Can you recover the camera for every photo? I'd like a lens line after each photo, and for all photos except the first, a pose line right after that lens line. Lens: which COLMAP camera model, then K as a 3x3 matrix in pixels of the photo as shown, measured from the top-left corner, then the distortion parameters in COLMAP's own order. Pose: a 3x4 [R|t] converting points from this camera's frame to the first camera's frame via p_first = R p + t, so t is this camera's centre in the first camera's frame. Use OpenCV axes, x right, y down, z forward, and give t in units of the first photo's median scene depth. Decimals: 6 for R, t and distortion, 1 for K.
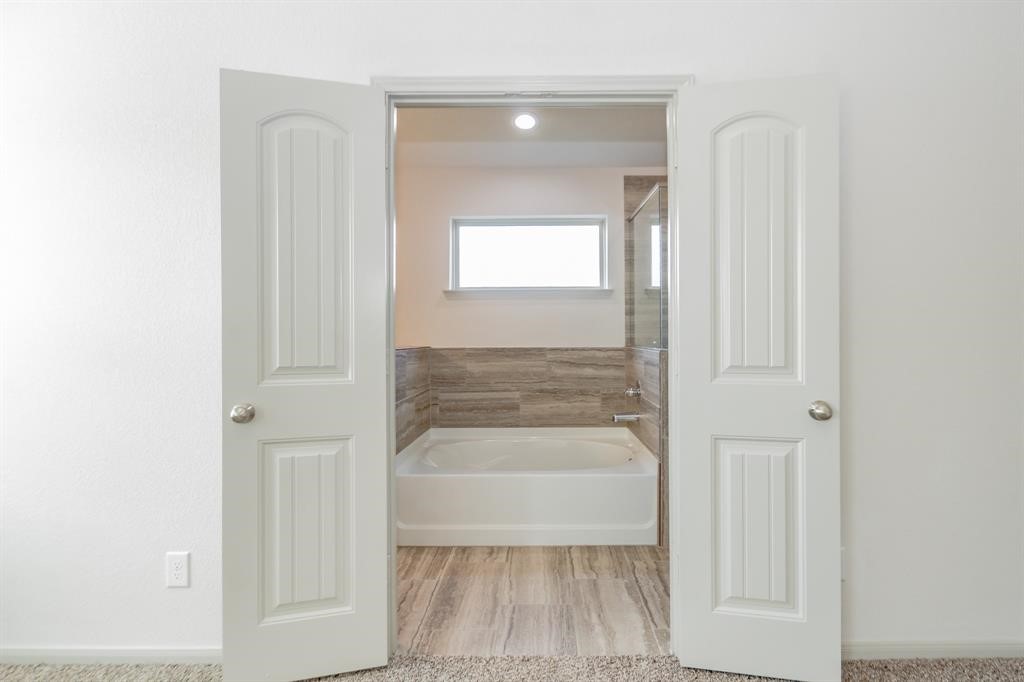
lens RADIAL K [[481.3, 0, 516.6], [0, 481.3, 337.1], [0, 0, 1]] dist [0.000431, 0.000005]
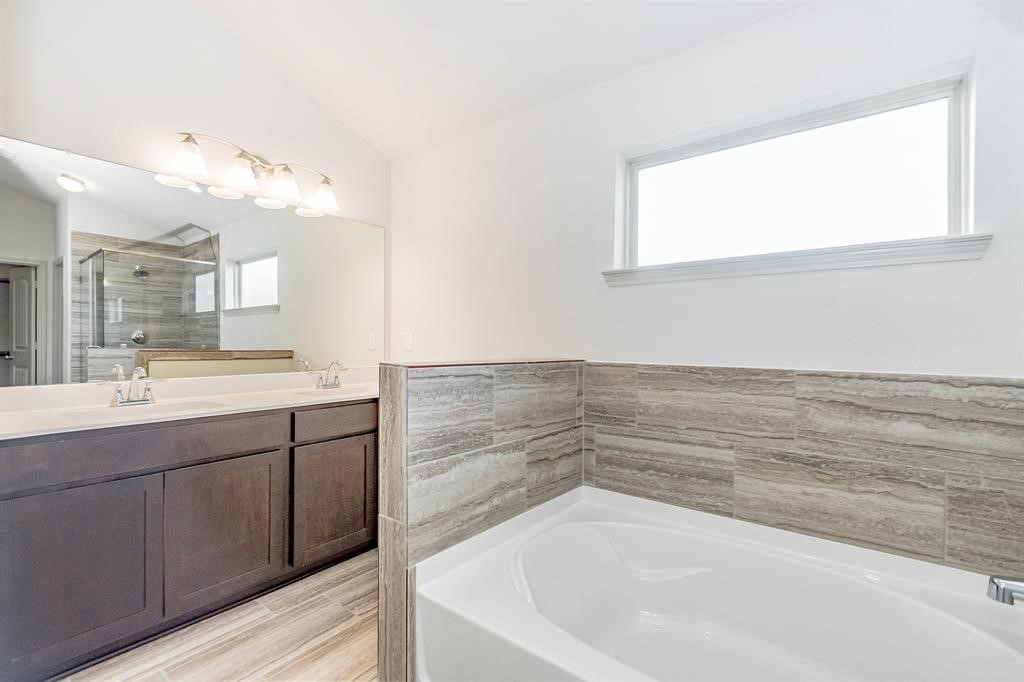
lens RADIAL K [[451.4, 0, 506.3], [0, 451.4, 341.6], [0, 0, 1]] dist [0.001357, -0.000241]
pose [[0.806487, 0.013282, -0.591103, 0.095758], [-0.014916, 0.999887, 0.002117, -0.004366], [0.591064, 0.007109, 0.806594, 0.449526]]
